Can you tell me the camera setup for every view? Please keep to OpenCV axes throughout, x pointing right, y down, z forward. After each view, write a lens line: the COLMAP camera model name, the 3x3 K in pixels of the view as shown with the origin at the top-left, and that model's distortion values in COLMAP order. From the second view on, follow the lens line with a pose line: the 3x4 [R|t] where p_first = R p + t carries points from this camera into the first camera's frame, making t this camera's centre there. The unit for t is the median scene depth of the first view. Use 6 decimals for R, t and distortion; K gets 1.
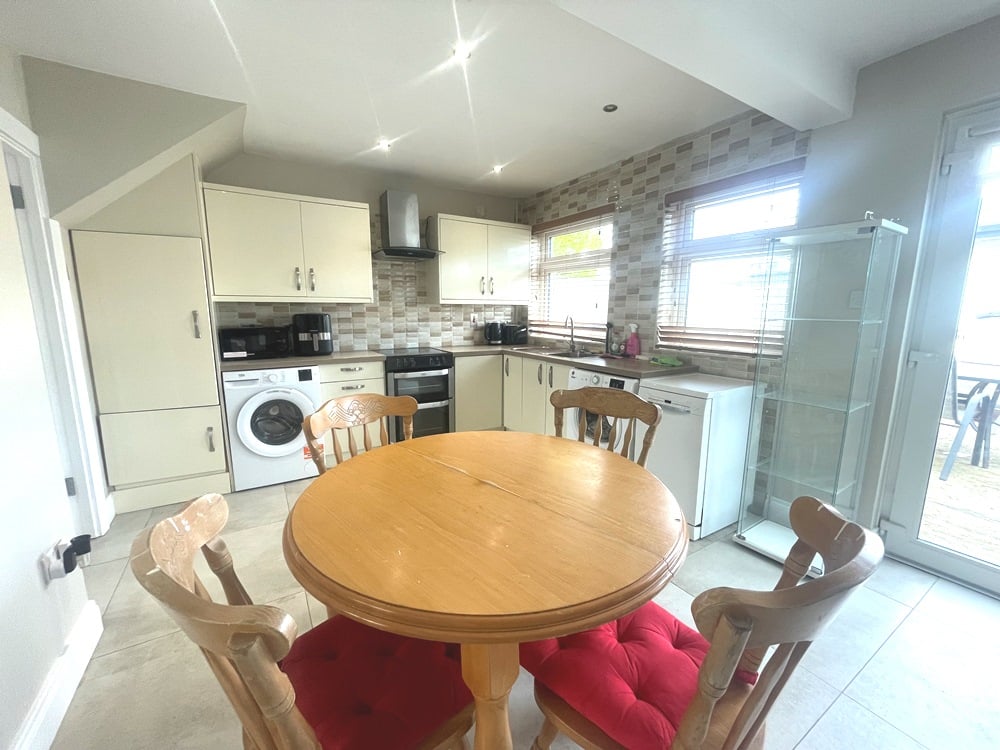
lens RADIAL K [[404.1, 0, 503.8], [0, 404.1, 375.1], [0, 0, 1]] dist [-0.007778, -0.000626]
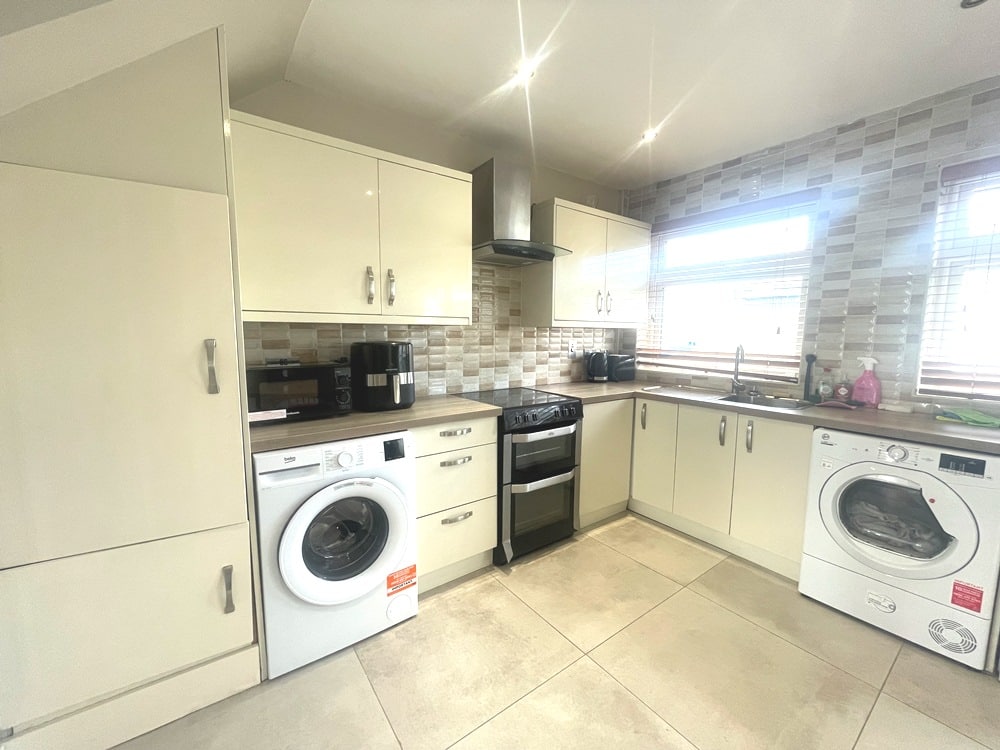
lens RADIAL K [[404.1, 0, 500.1], [0, 404.1, 373.5], [0, 0, 1]] dist [-0.007778, -0.000626]
pose [[0.996986, -0.004534, 0.077452, -0.339411], [0.009036, 0.998283, -0.057877, -0.064213], [-0.077057, 0.058402, 0.995315, 0.362036]]
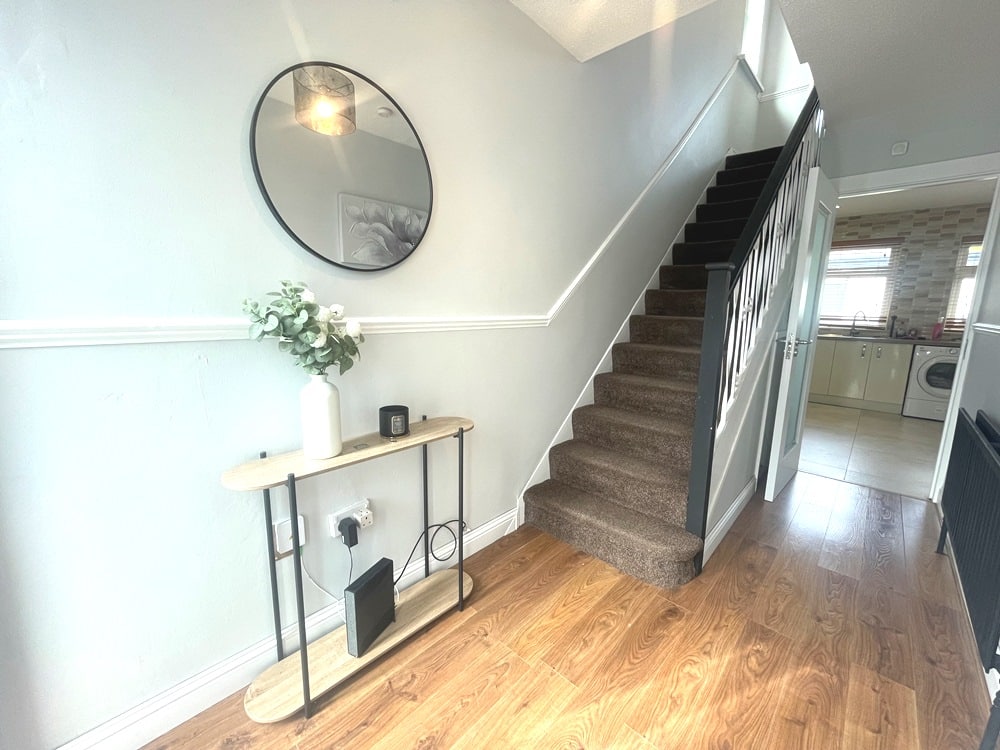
lens RADIAL K [[404.1, 0, 496.7], [0, 404.1, 372.3], [0, 0, 1]] dist [-0.007778, -0.000626]
pose [[0.969328, -0.041436, 0.242252, -1.577856], [0.039141, 0.999132, 0.014282, -0.002048], [-0.242633, -0.004362, 0.970108, -0.081486]]
